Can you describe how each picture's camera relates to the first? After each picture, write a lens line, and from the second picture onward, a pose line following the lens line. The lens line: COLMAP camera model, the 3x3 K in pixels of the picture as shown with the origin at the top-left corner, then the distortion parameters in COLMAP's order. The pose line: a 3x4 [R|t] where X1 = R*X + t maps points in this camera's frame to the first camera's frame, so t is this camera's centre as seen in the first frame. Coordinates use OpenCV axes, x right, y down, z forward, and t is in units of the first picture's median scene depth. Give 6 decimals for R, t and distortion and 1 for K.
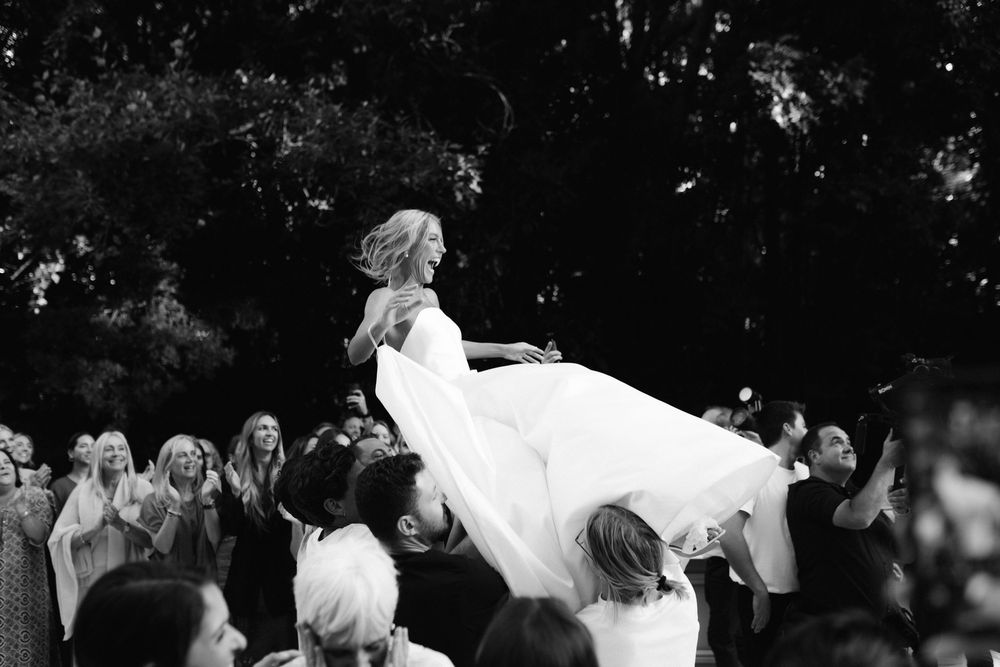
lens RADIAL K [[977.0, 0, 498.8], [0, 977.0, 336.0], [0, 0, 1]] dist [-0.013513, 0.000000]
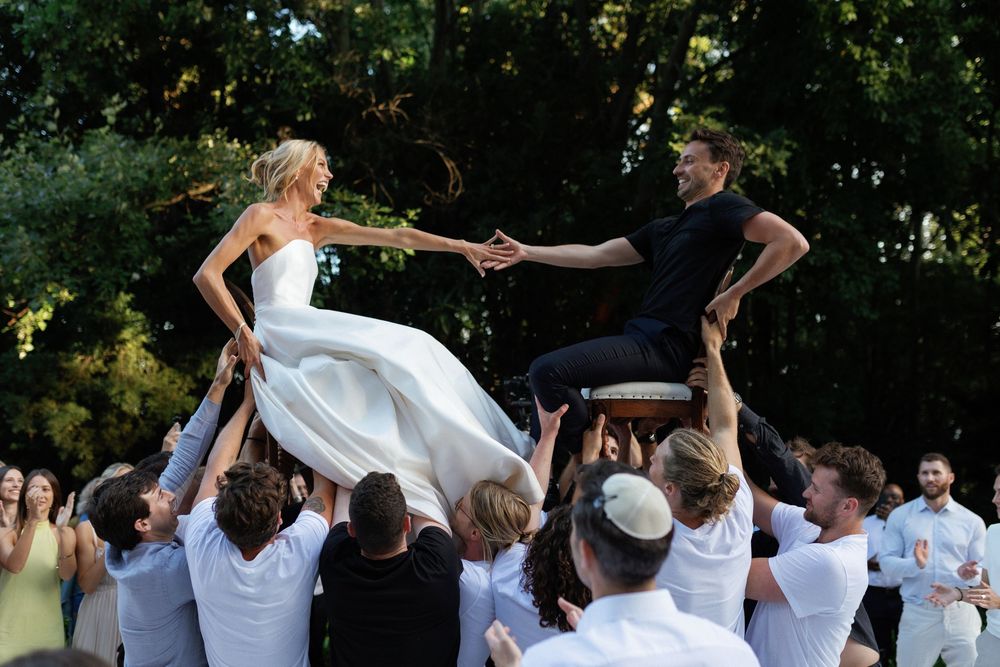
lens RADIAL K [[977.0, 0, 501.7], [0, 977.0, 331.9], [0, 0, 1]] dist [-0.013513, 0.000000]
pose [[0.996823, 0.026933, -0.074959, 0.147807], [-0.031790, 0.997420, -0.064370, 0.000470], [0.073032, 0.066548, 0.995107, -0.023849]]
